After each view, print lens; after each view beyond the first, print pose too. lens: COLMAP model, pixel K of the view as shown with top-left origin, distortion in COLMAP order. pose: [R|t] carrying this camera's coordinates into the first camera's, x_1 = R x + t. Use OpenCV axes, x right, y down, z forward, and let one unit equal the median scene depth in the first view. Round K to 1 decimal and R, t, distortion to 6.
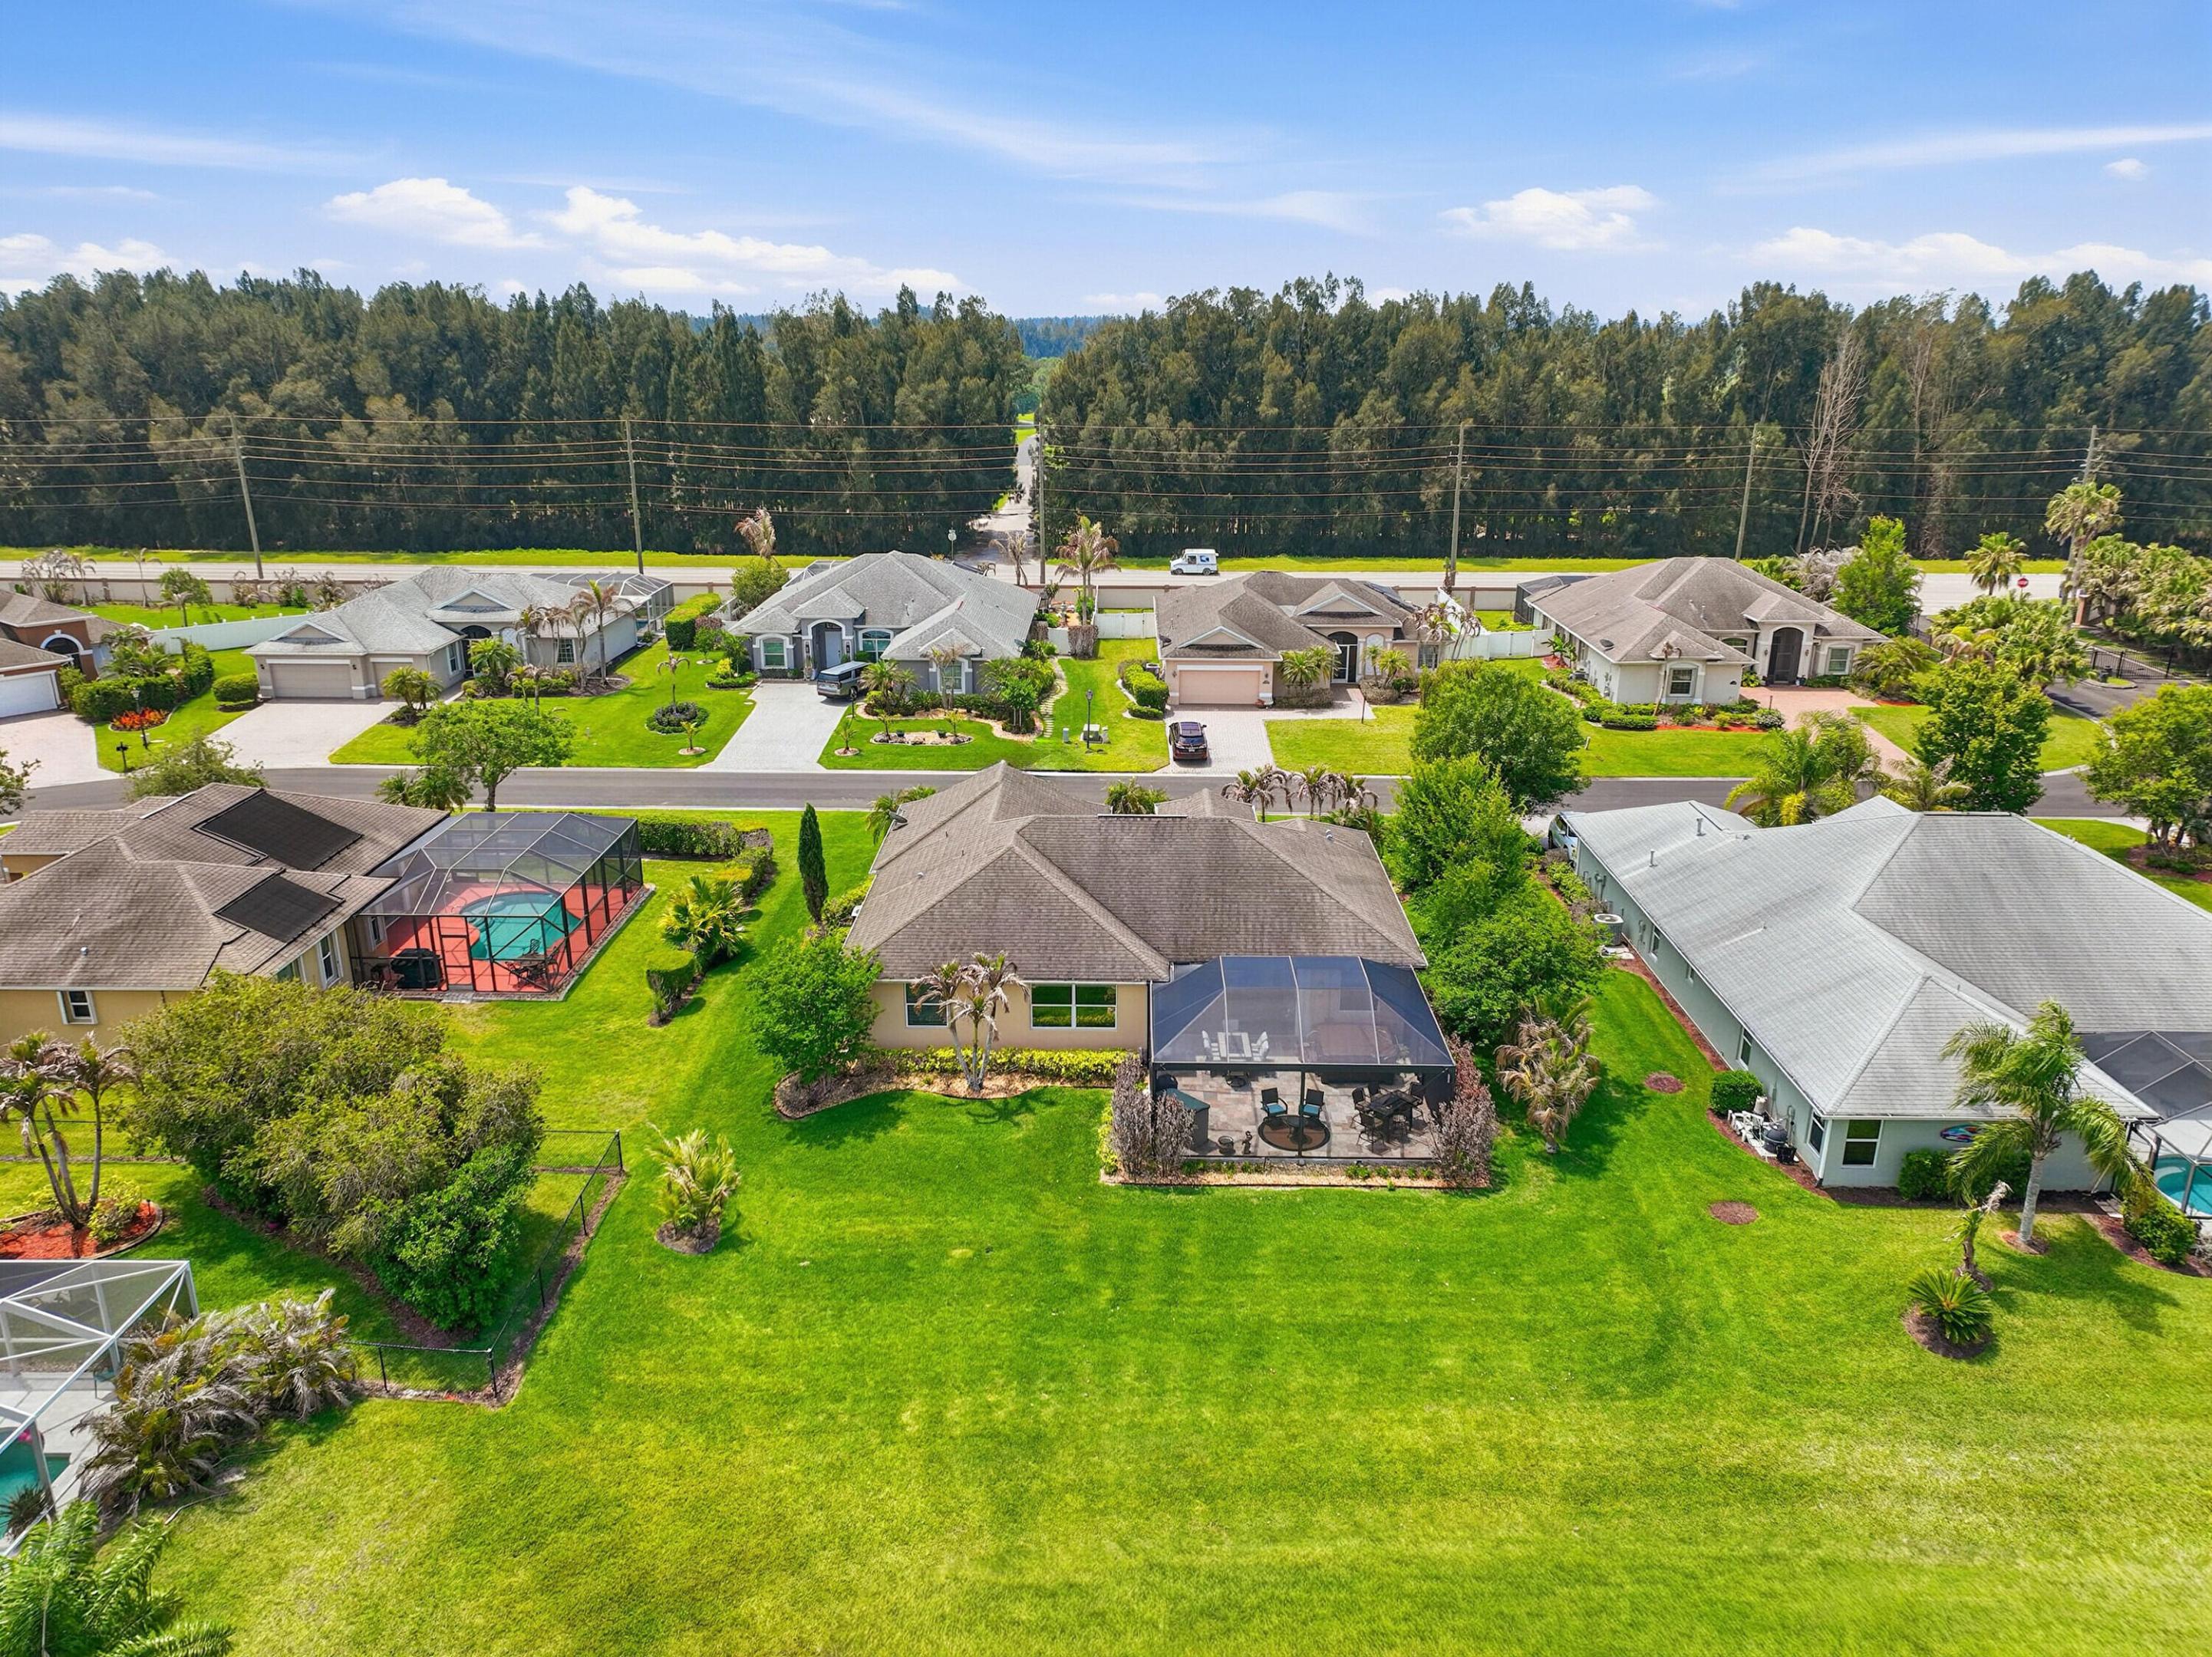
lens RADIAL K [[1550.6, 0, 1105.6], [0, 1550.6, 815.1], [0, 0, 1]] dist [-0.000501, 0.014850]
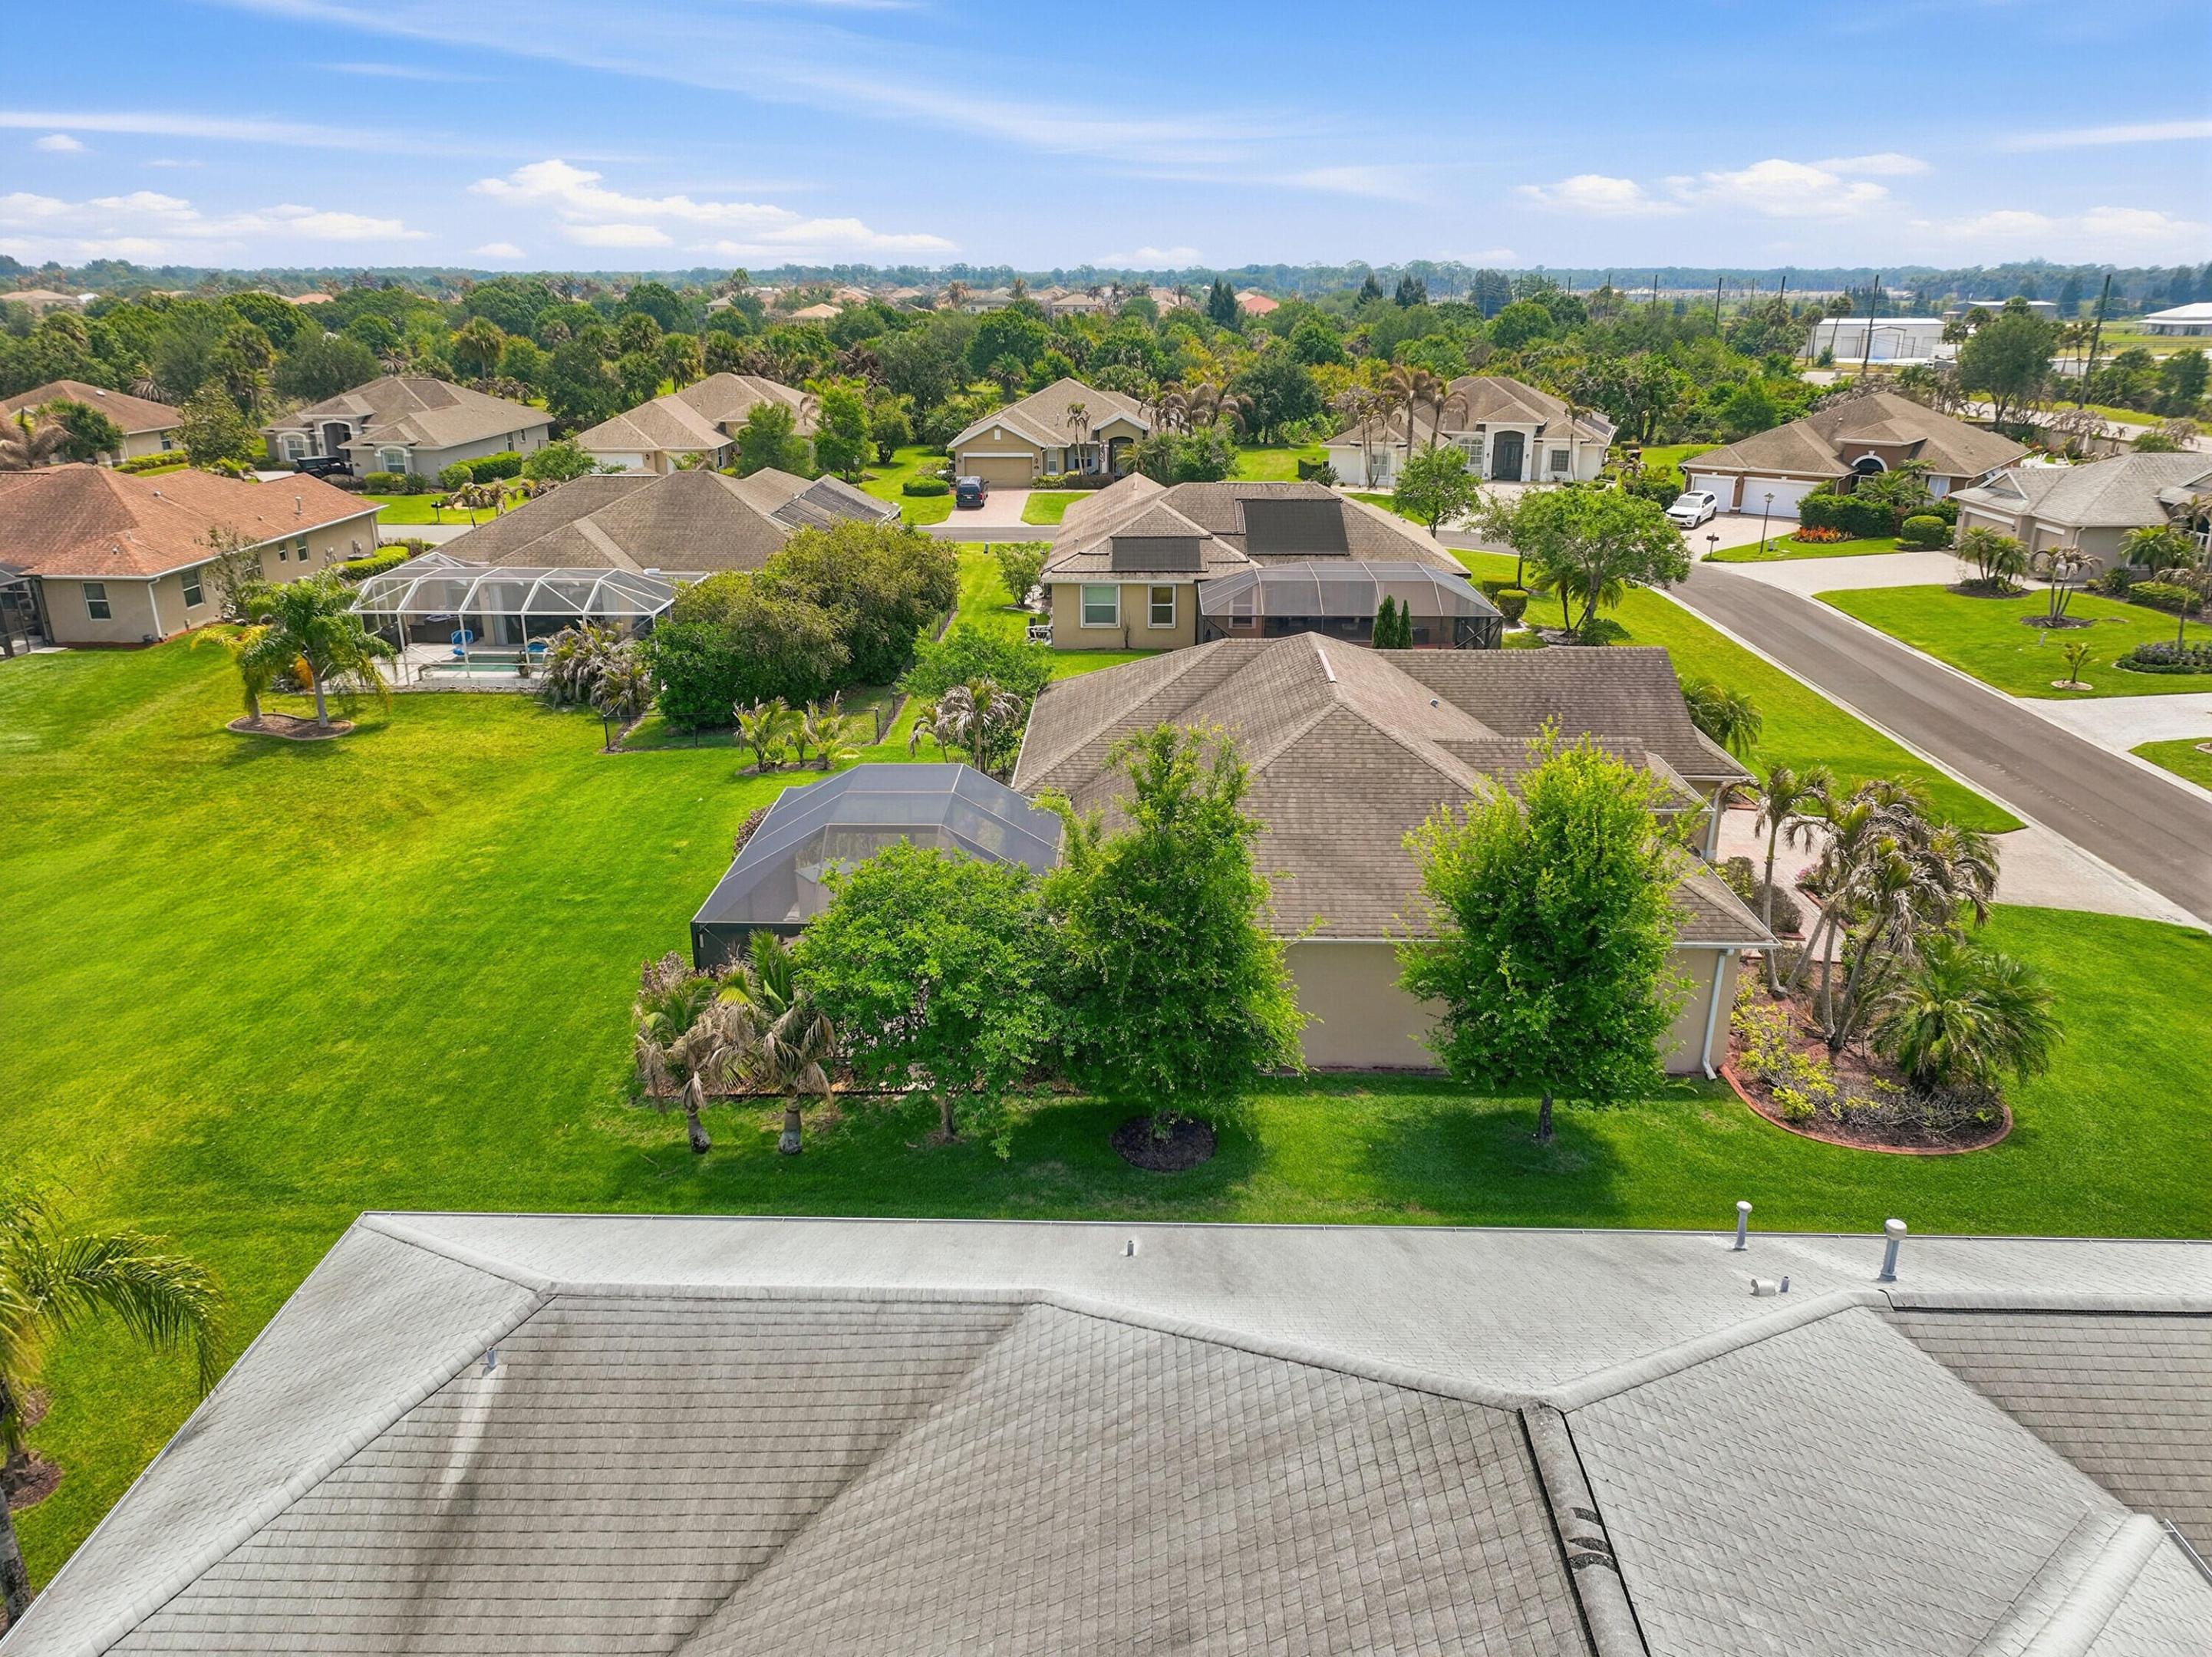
lens RADIAL K [[1550.6, 0, 1112.2], [0, 1550.6, 841.0], [0, 0, 1]] dist [-0.000501, 0.014850]
pose [[-0.006683, 0.339463, -0.940596, 0.757603], [-0.303491, 0.895561, 0.325366, -0.135201], [0.952811, 0.287637, 0.097038, 0.963937]]
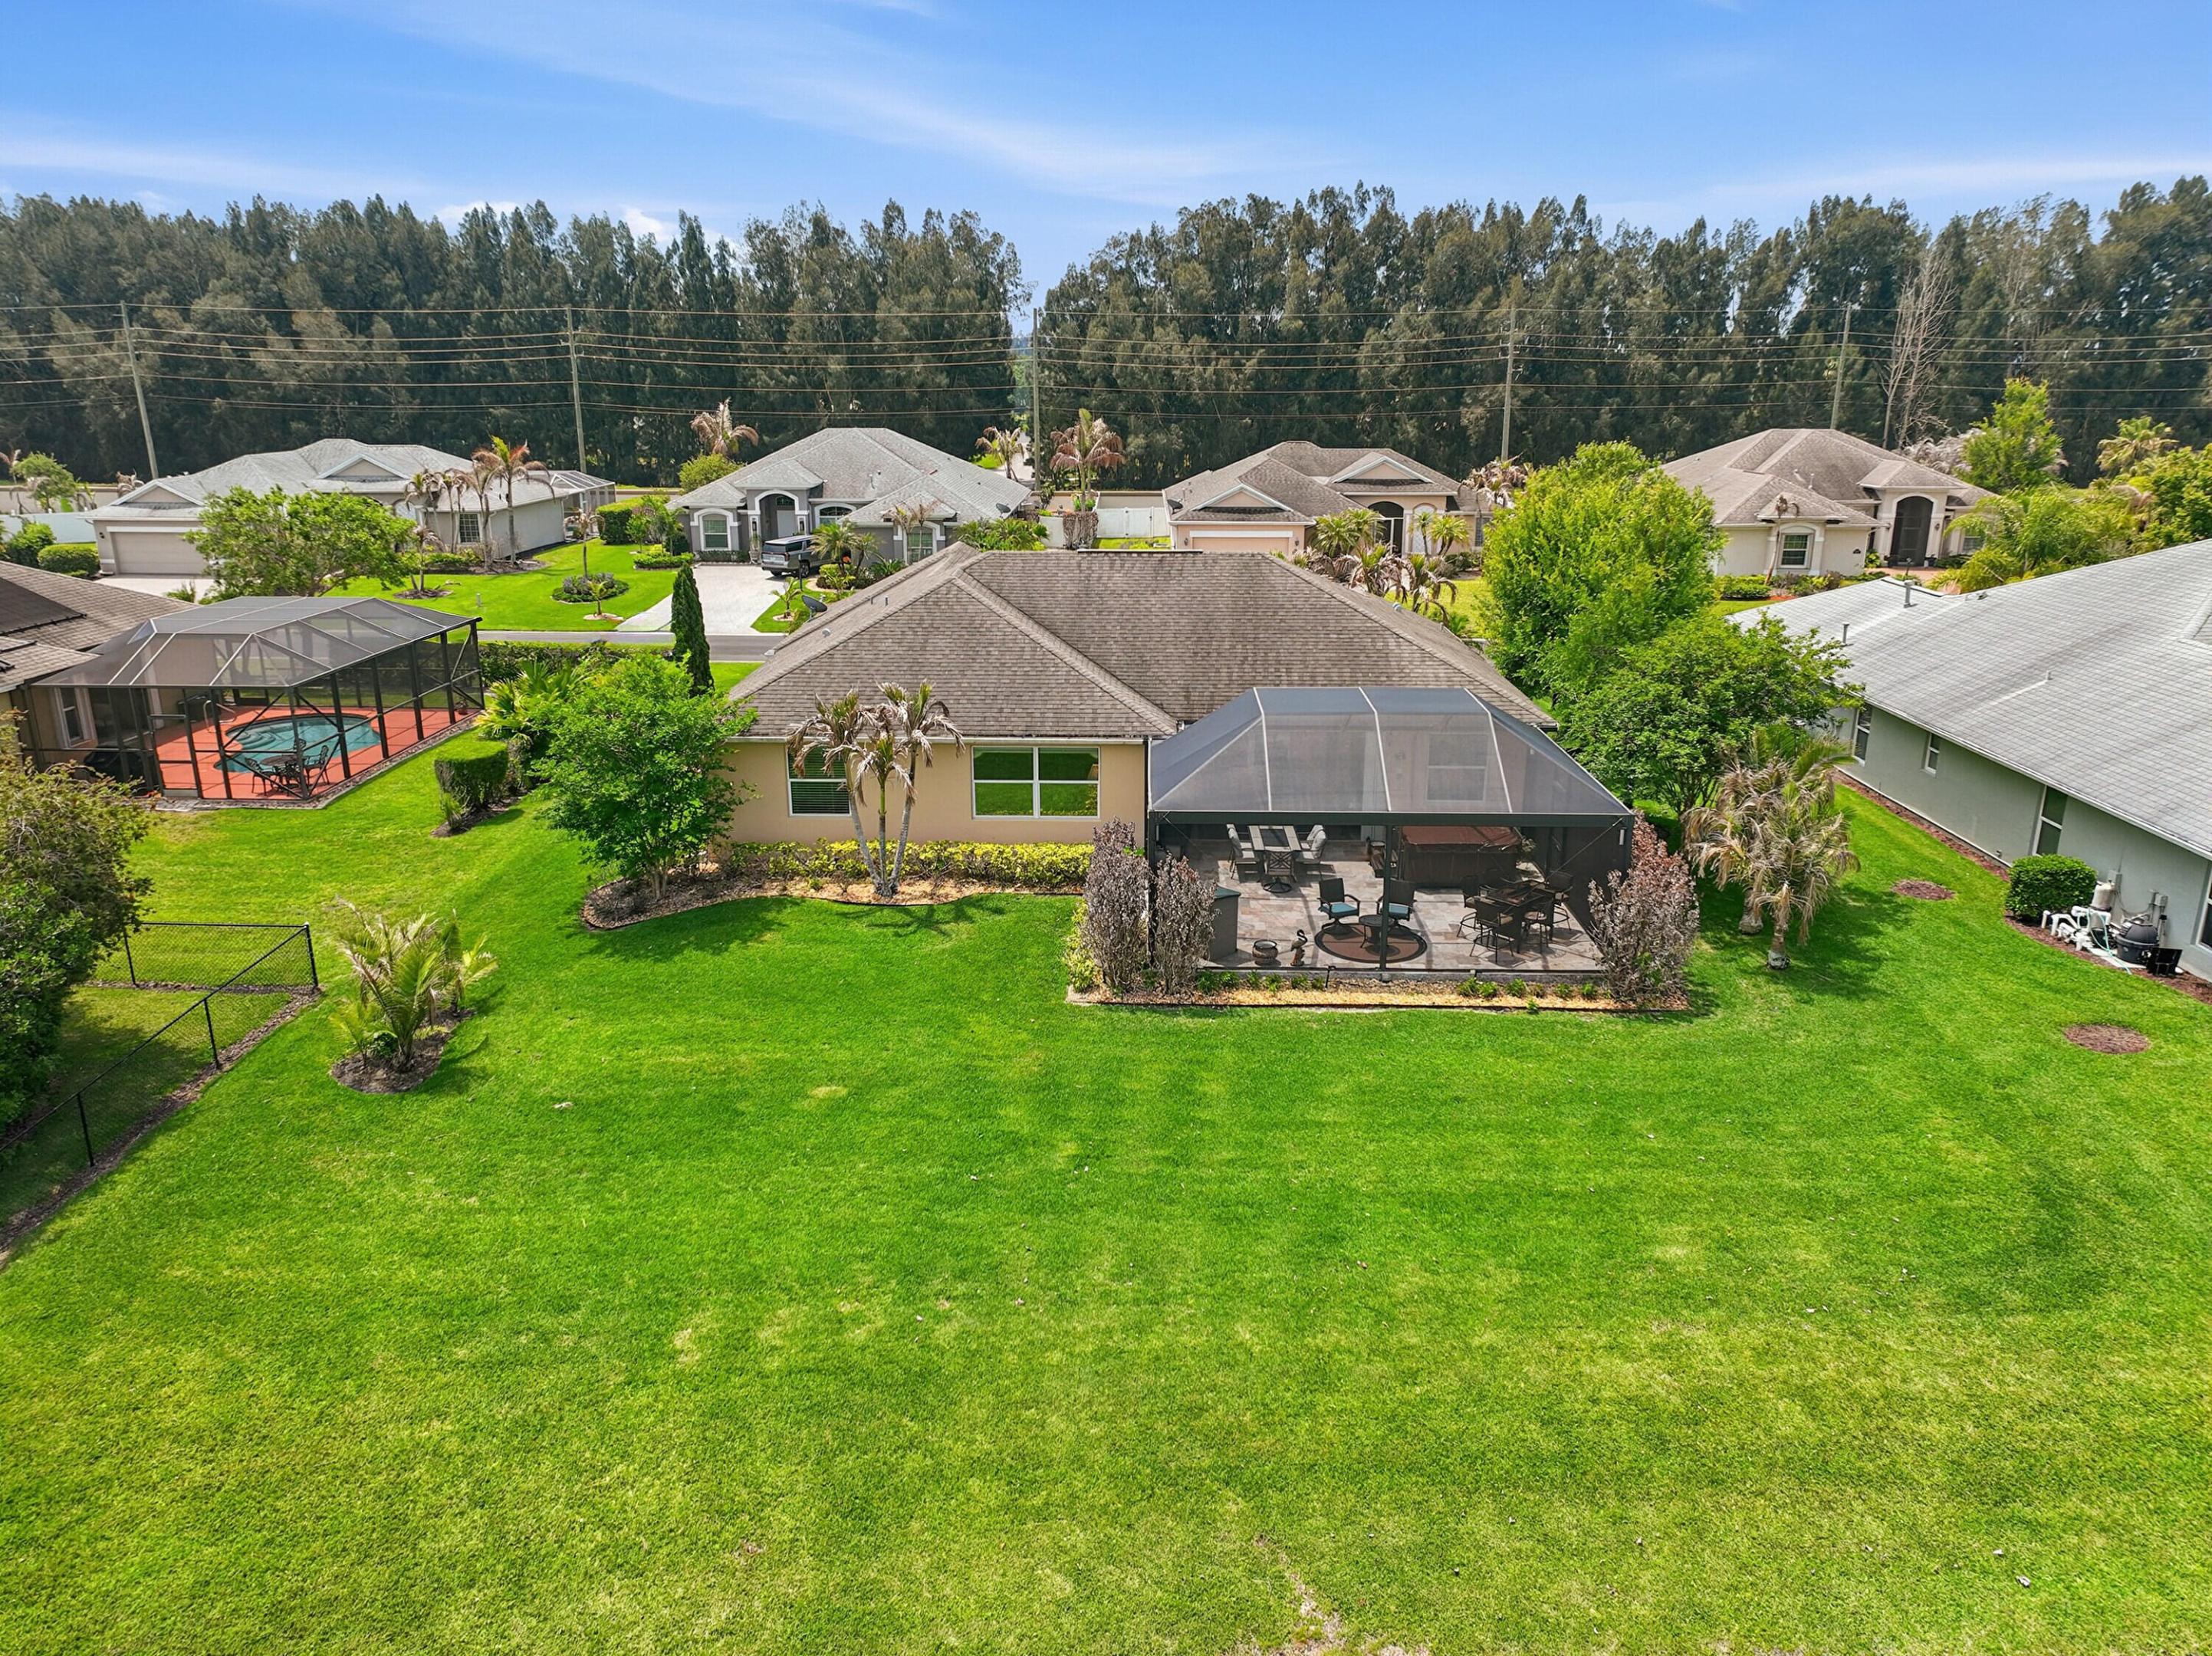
lens RADIAL K [[1550.7, 0, 1105.5], [0, 1550.7, 824.7], [0, 0, 1]] dist [-0.000501, 0.014850]
pose [[0.999962, -0.000078, -0.008673, 0.015629], [-0.000118, 0.999744, -0.022622, 0.157276], [0.008673, 0.022622, 0.999706, 0.326007]]
